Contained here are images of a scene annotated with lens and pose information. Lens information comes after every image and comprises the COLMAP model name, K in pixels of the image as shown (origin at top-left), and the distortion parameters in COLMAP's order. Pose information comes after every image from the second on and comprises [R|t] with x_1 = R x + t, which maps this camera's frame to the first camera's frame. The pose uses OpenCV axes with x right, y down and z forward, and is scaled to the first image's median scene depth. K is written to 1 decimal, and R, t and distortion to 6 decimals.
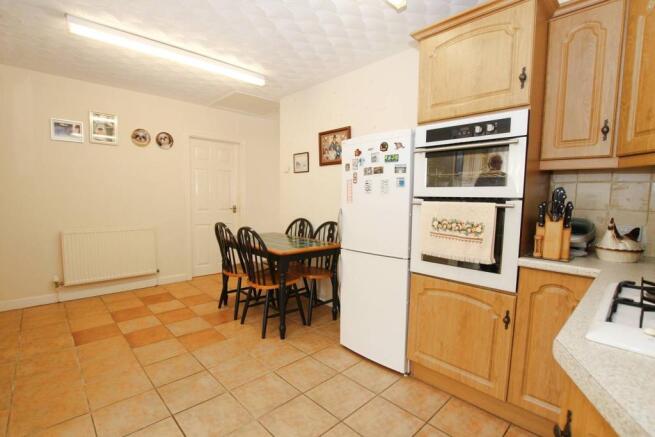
lens RADIAL K [[309.5, 0, 327.0], [0, 309.5, 222.1], [0, 0, 1]] dist [-0.021700, -0.000057]
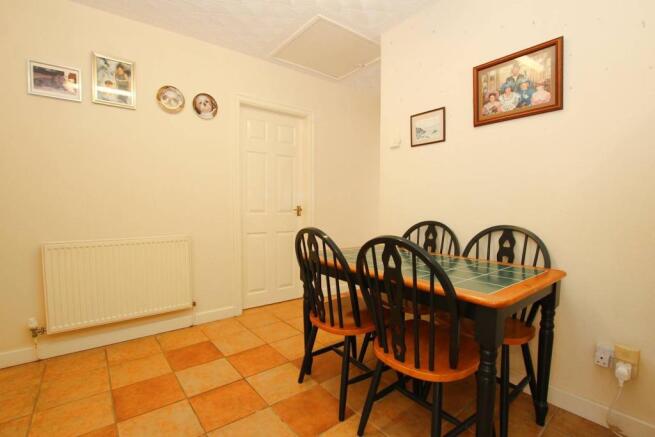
lens RADIAL K [[309.5, 0, 327.3], [0, 309.5, 217.4], [0, 0, 1]] dist [-0.021700, -0.000057]
pose [[0.995739, -0.009718, -0.091702, -0.238238], [0.006428, 0.999327, -0.036101, 0.000951], [0.091991, 0.035358, 0.995132, 0.426048]]
